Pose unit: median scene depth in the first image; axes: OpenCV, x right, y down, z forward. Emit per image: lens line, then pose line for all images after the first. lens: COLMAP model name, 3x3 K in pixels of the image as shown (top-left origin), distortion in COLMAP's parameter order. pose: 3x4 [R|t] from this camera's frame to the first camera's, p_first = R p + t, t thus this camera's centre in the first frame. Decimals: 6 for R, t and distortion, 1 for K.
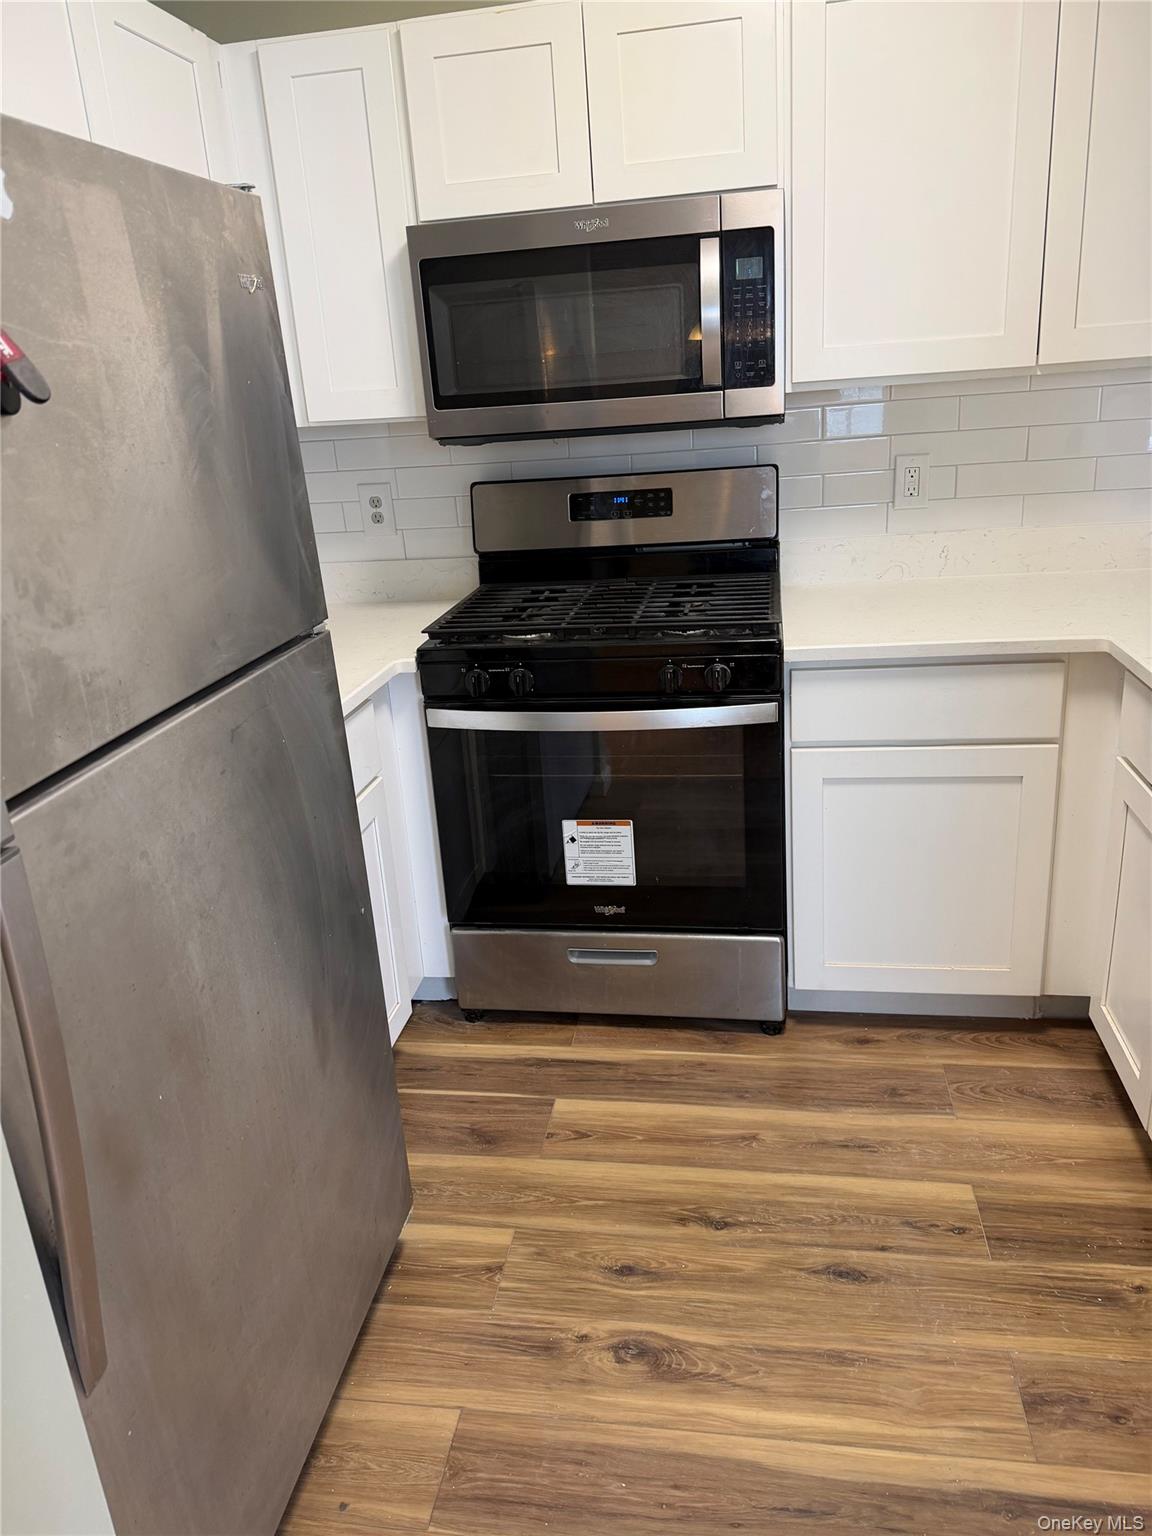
lens RADIAL K [[1088.8, 0, 569.6], [0, 1088.8, 756.5], [0, 0, 1]] dist [0.026589, -0.032229]
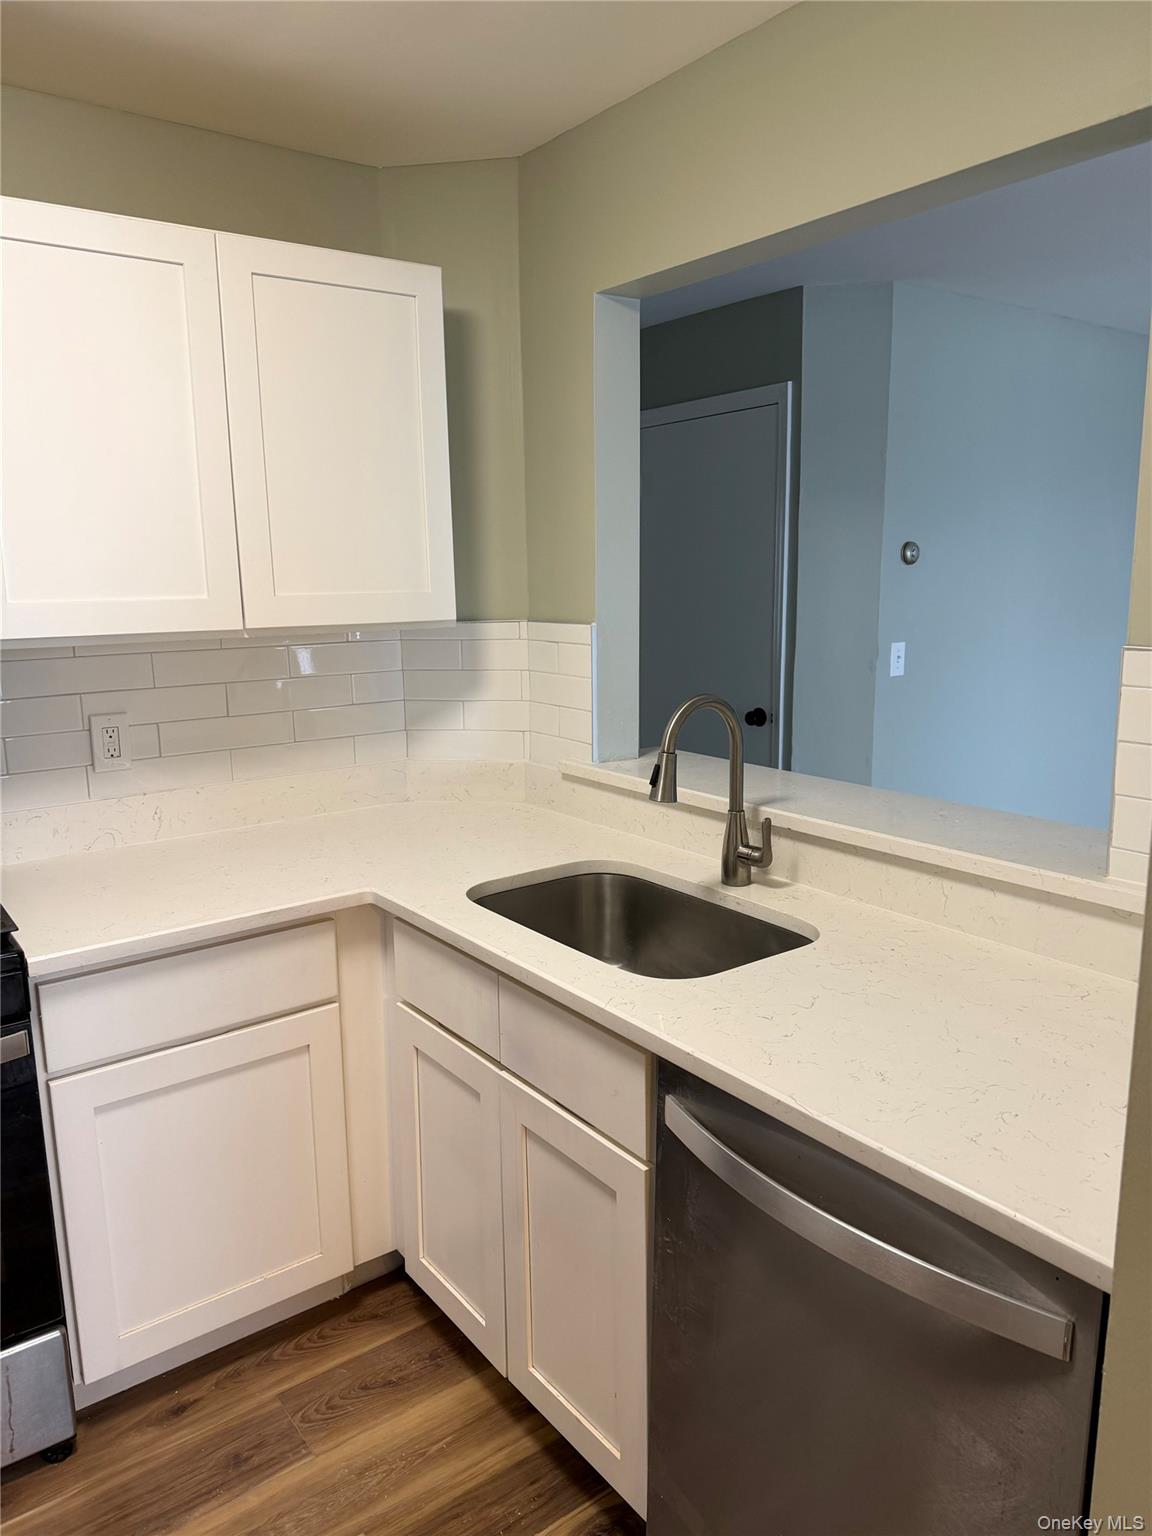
lens RADIAL K [[1088.8, 0, 575.4], [0, 1088.8, 765.9], [0, 0, 1]] dist [0.026589, -0.032229]
pose [[0.692265, -0.071004, 0.718142, -0.094364], [0.205906, 0.973214, -0.102262, -0.076129], [-0.691644, 0.218662, 0.688342, 0.140931]]
